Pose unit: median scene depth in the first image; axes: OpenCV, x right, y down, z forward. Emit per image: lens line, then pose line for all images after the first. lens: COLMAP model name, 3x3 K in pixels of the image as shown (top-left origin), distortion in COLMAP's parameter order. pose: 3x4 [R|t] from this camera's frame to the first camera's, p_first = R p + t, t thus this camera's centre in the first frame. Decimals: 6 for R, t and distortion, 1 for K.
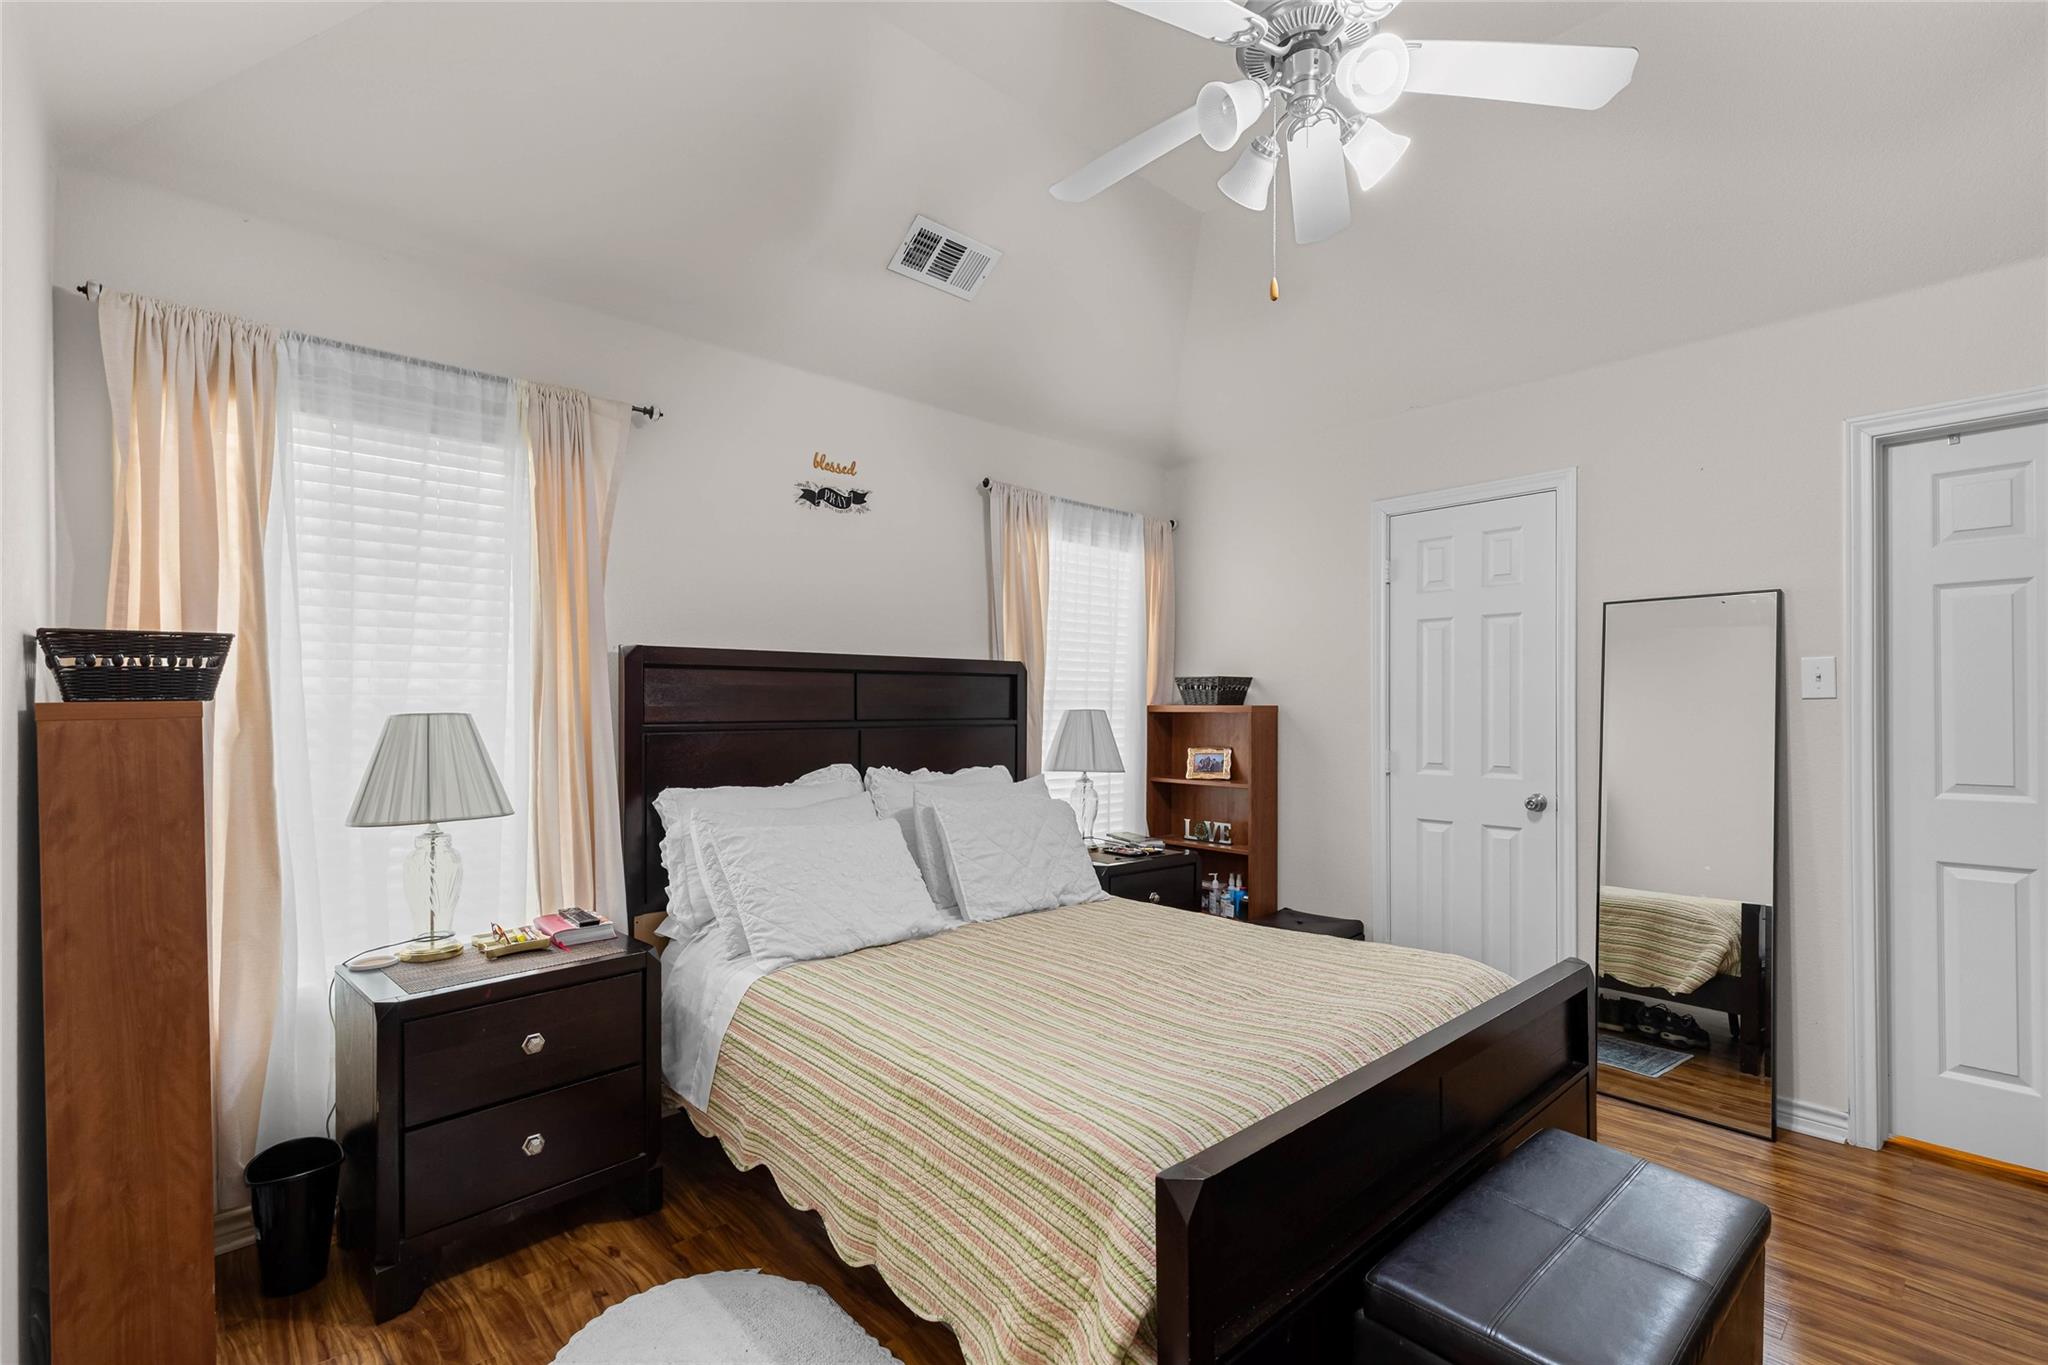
lens RADIAL K [[921.0, 0, 1030.6], [0, 921.0, 687.7], [0, 0, 1]] dist [0.002445, 0.000339]
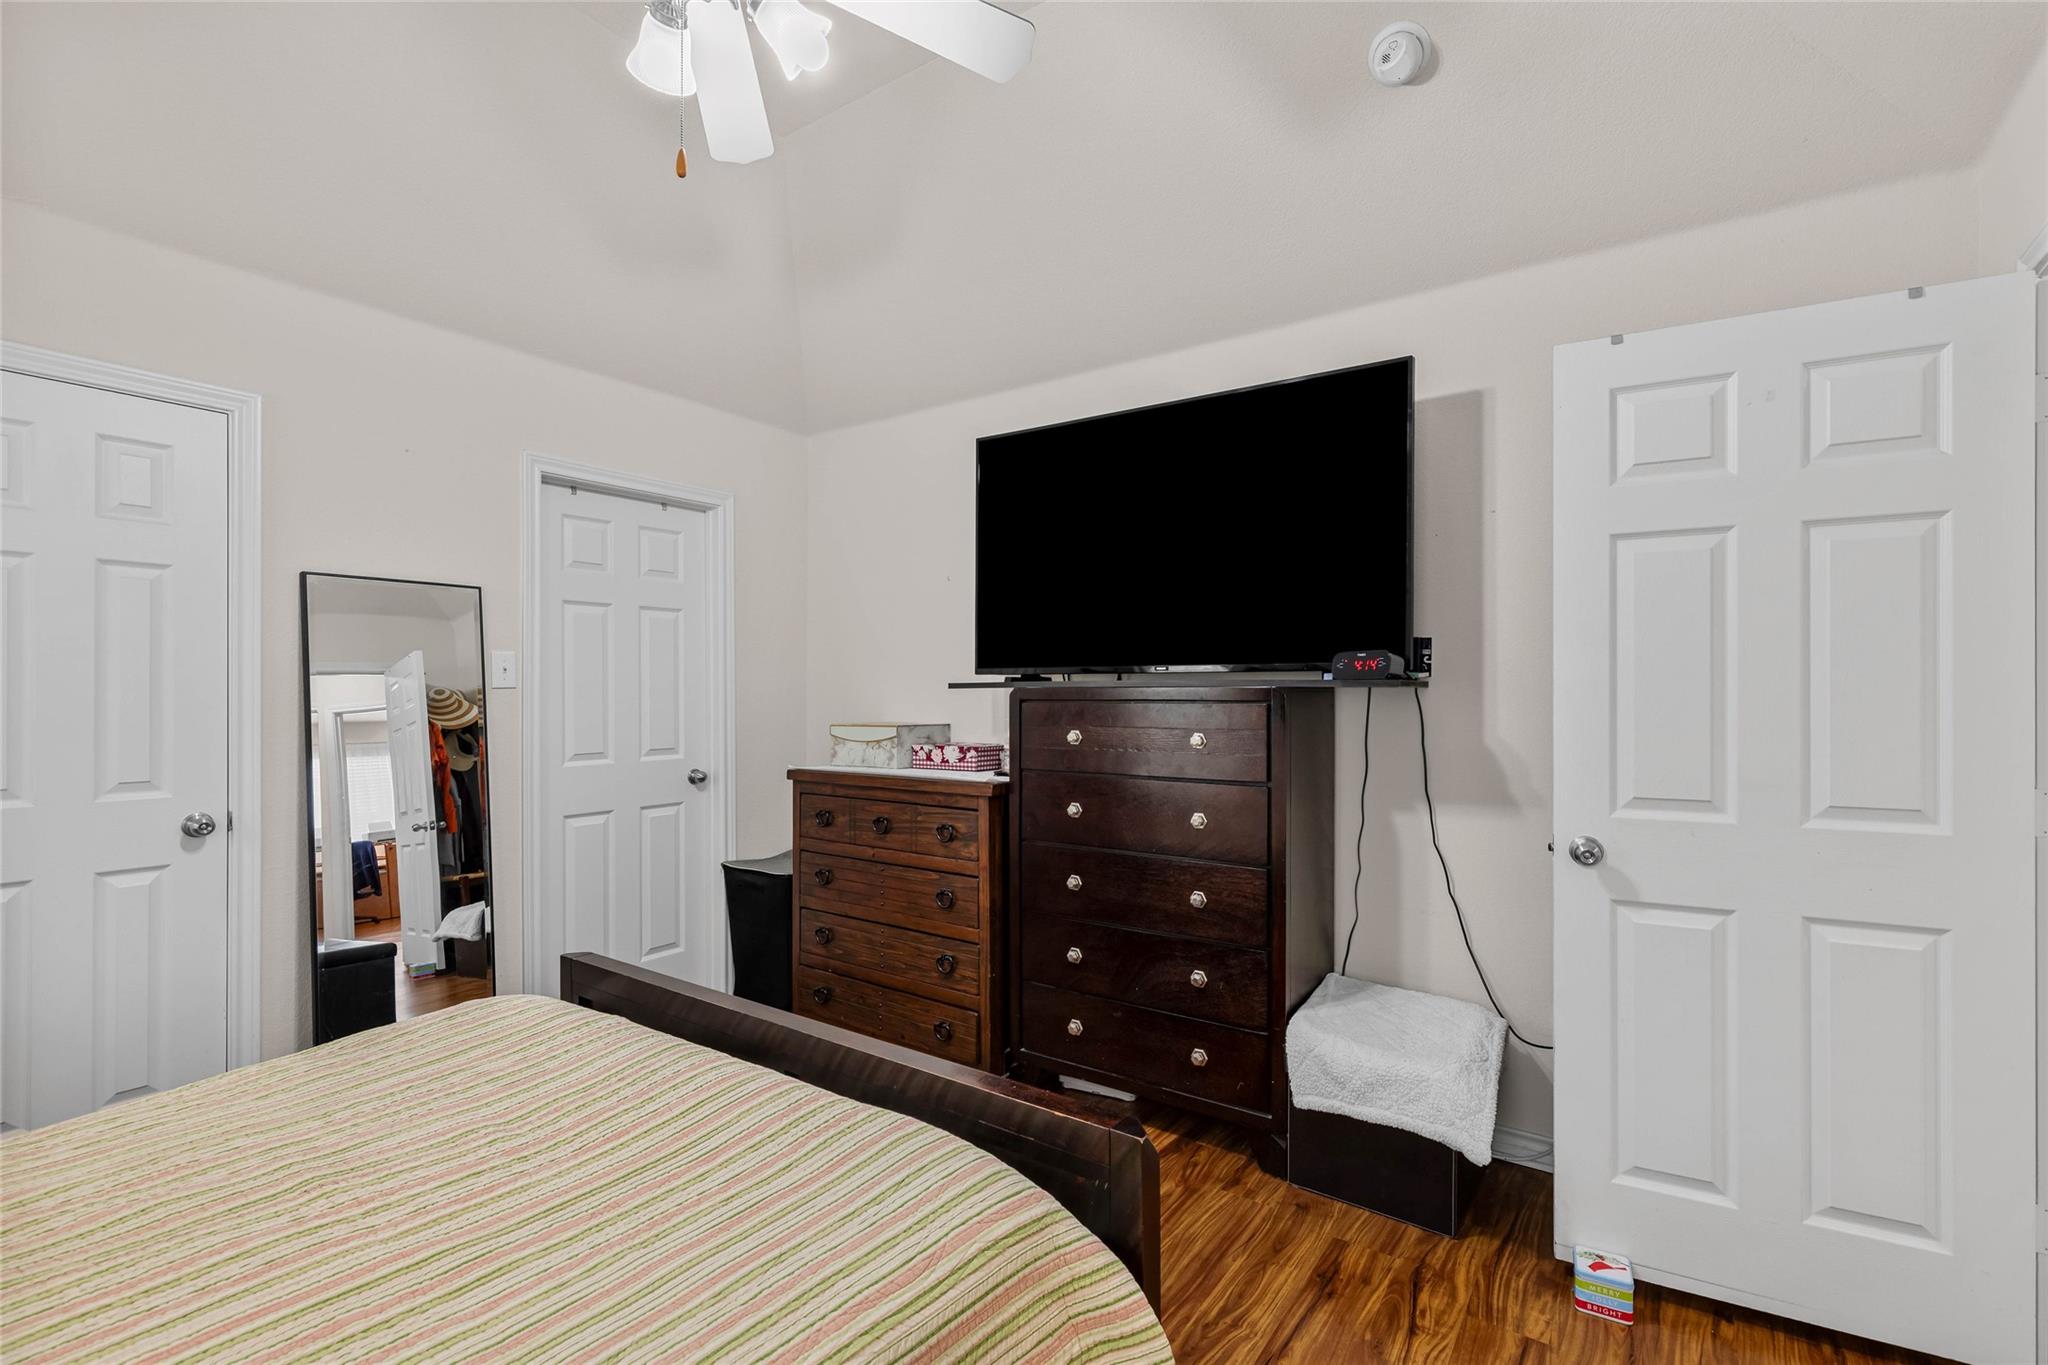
lens RADIAL K [[921.0, 0, 1030.6], [0, 921.0, 687.7], [0, 0, 1]] dist [0.002445, 0.000339]
pose [[-0.225196, 0.009325, 0.974269, -0.490532], [-0.022307, 0.999643, -0.014724, 0.014480], [-0.974058, -0.025049, -0.224908, 0.770664]]
